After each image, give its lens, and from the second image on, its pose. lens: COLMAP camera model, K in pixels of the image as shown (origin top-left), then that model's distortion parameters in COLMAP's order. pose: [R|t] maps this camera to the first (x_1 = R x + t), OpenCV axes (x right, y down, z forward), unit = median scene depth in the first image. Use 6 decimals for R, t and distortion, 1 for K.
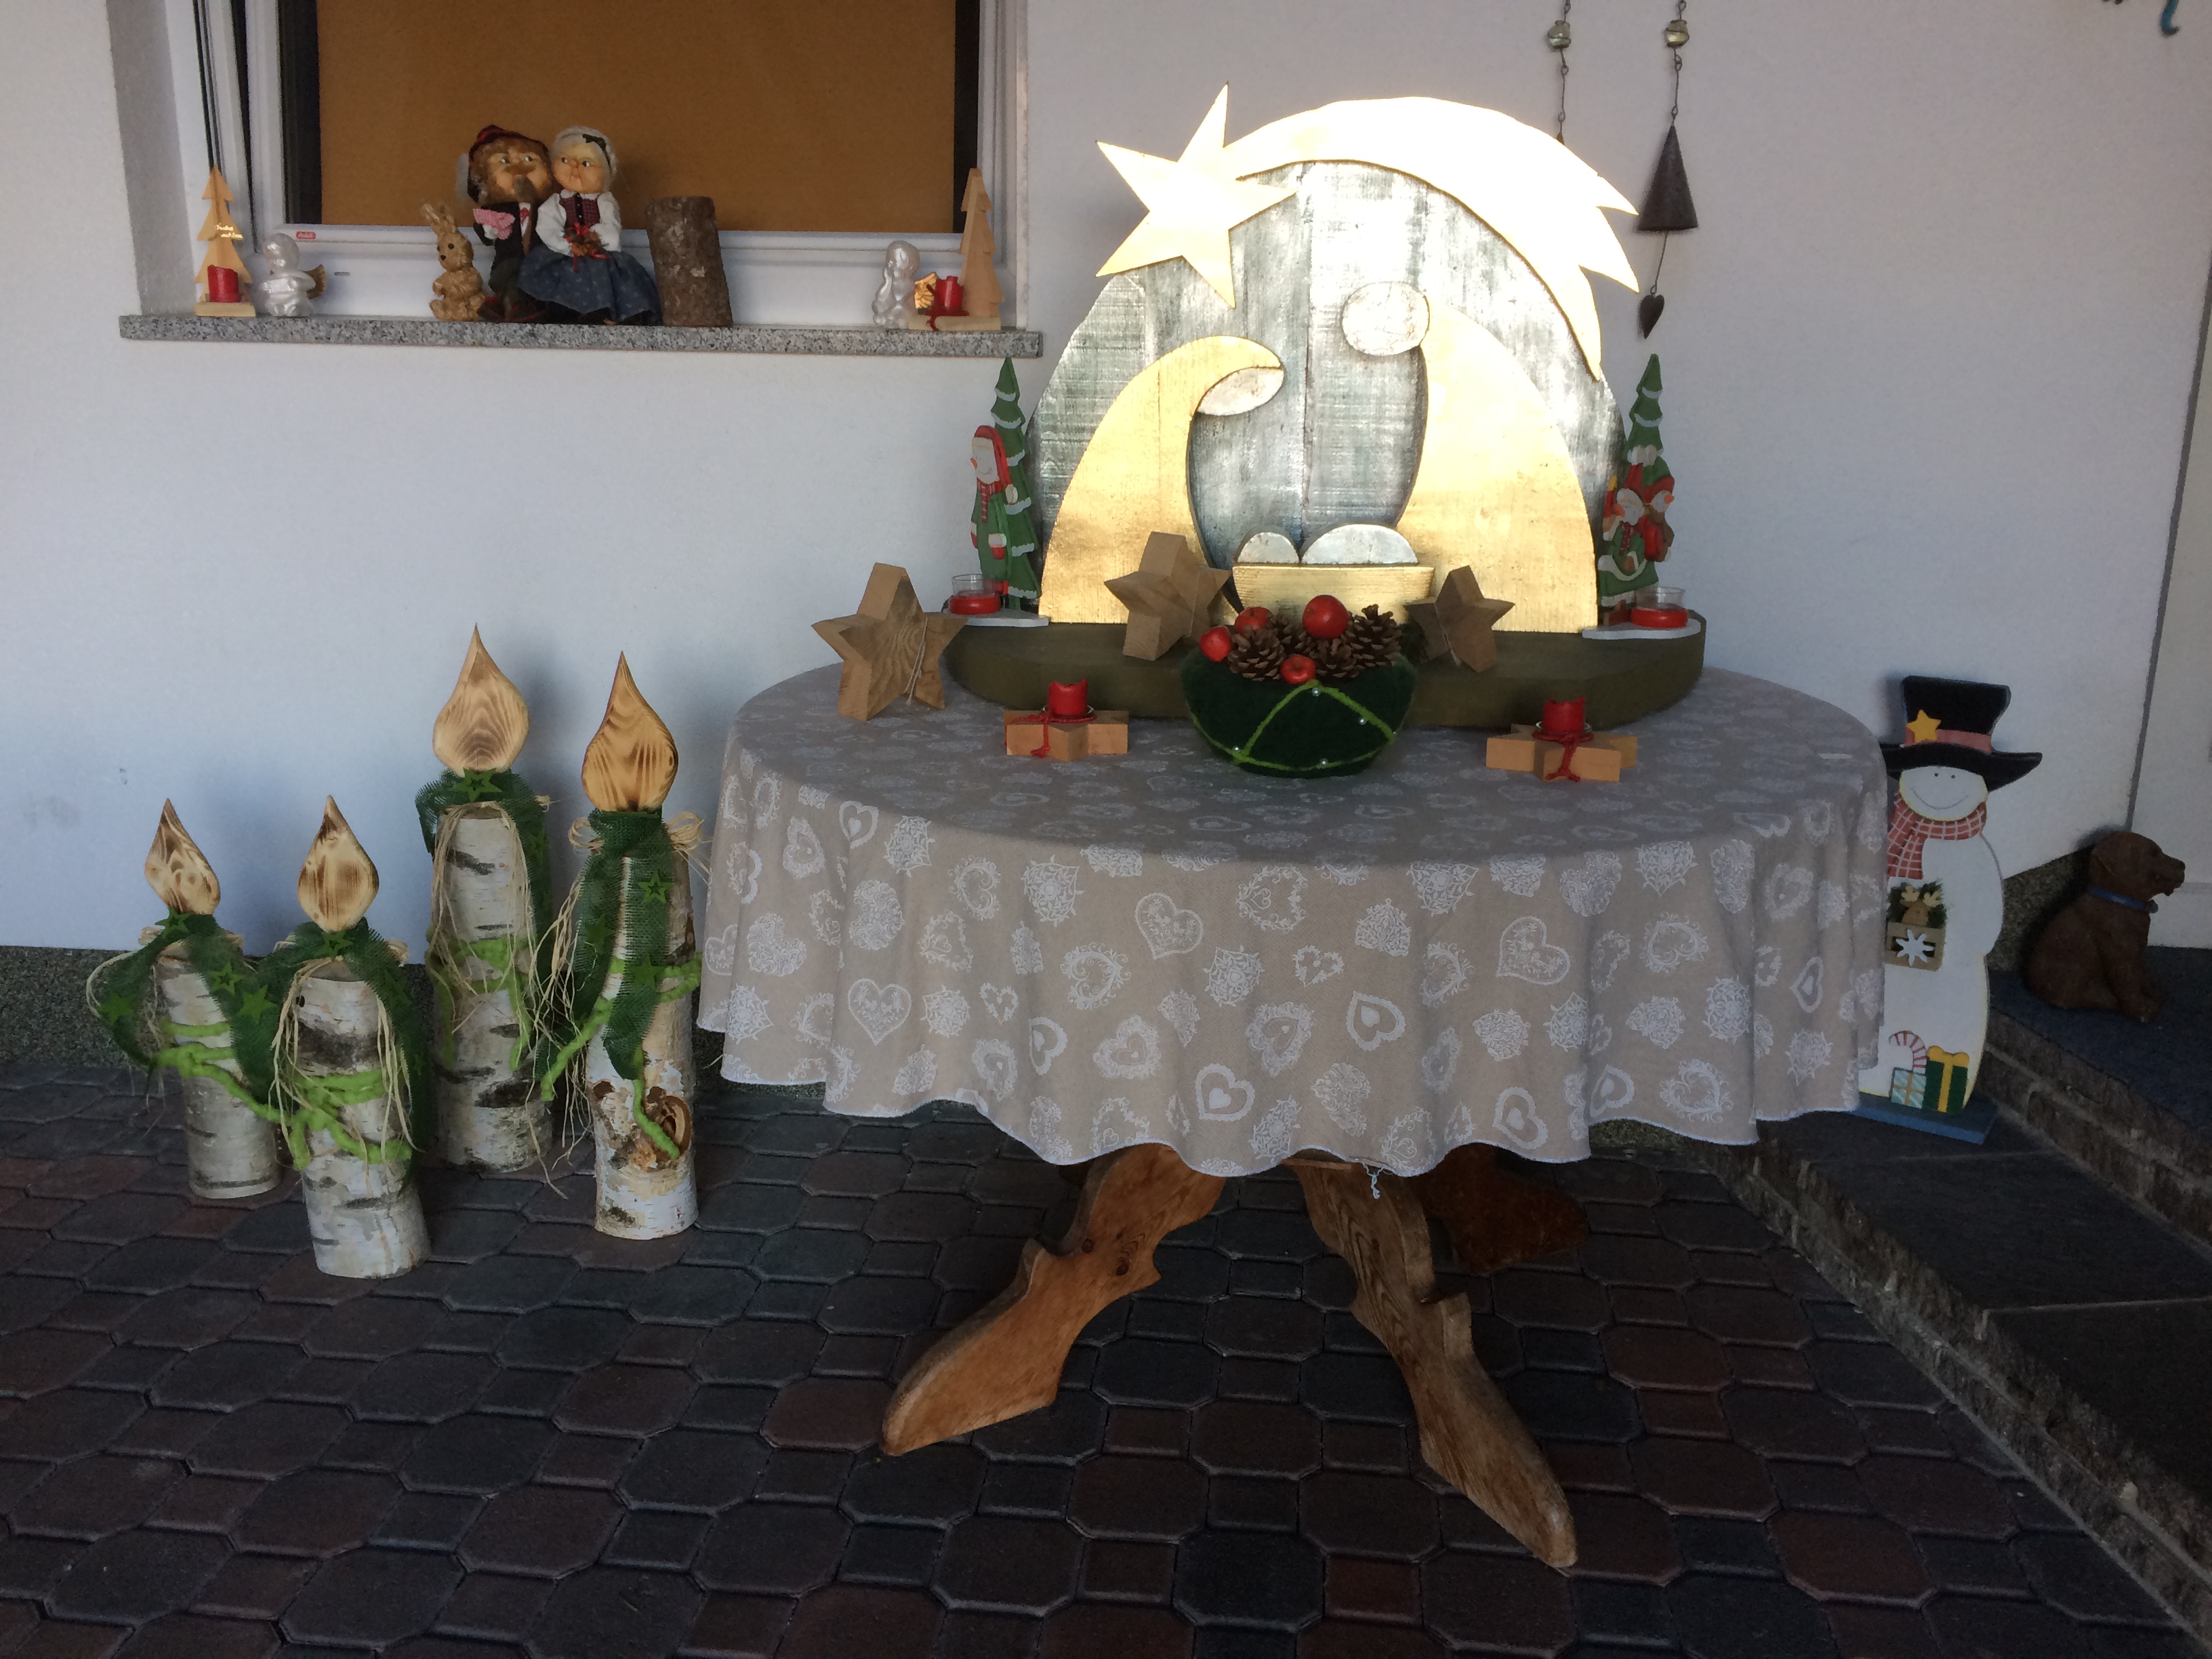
lens RADIAL K [[1880.2, 0, 1100.4], [0, 1880.2, 830.6], [0, 0, 1]] dist [0.087721, -0.118836]
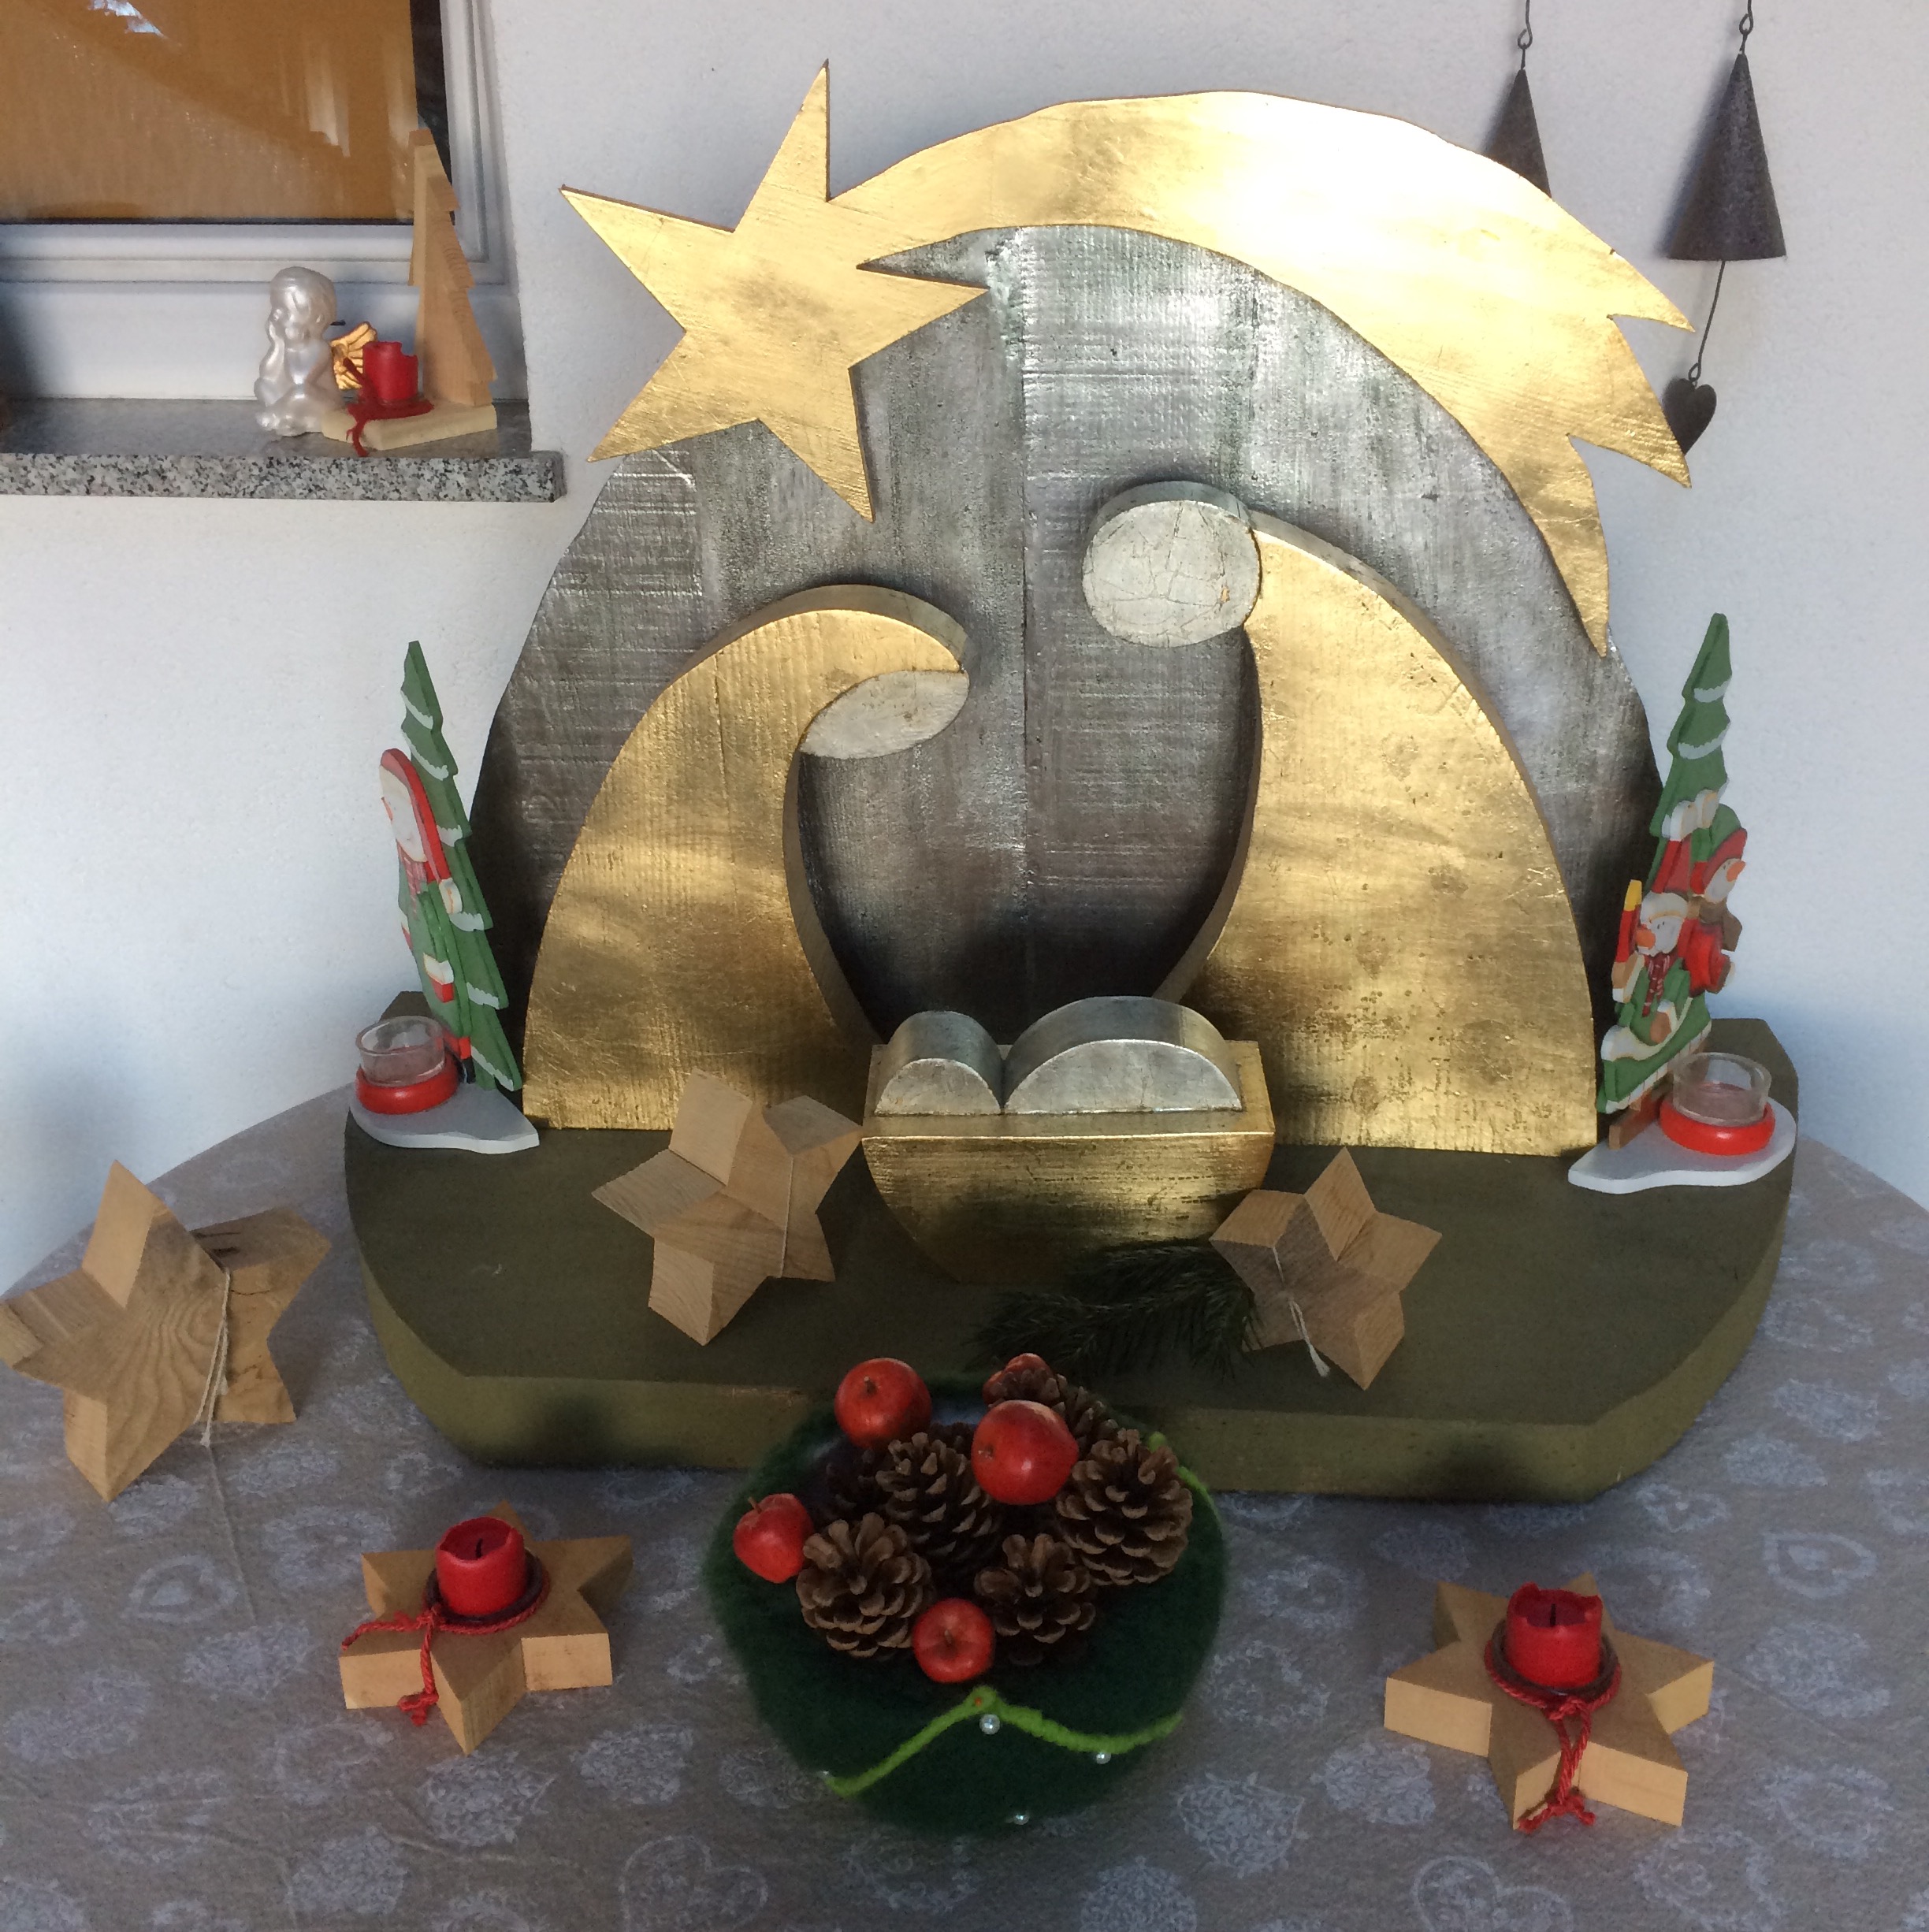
lens RADIAL K [[2204.9, 0, 964.5], [0, 2204.9, 966.0], [0, 0, 1]] dist [0.057602, -0.042691]
pose [[0.999399, -0.032278, 0.012675, 0.094364], [0.029869, 0.986948, 0.158248, -0.283535], [-0.017618, -0.157774, 0.987318, 0.462102]]
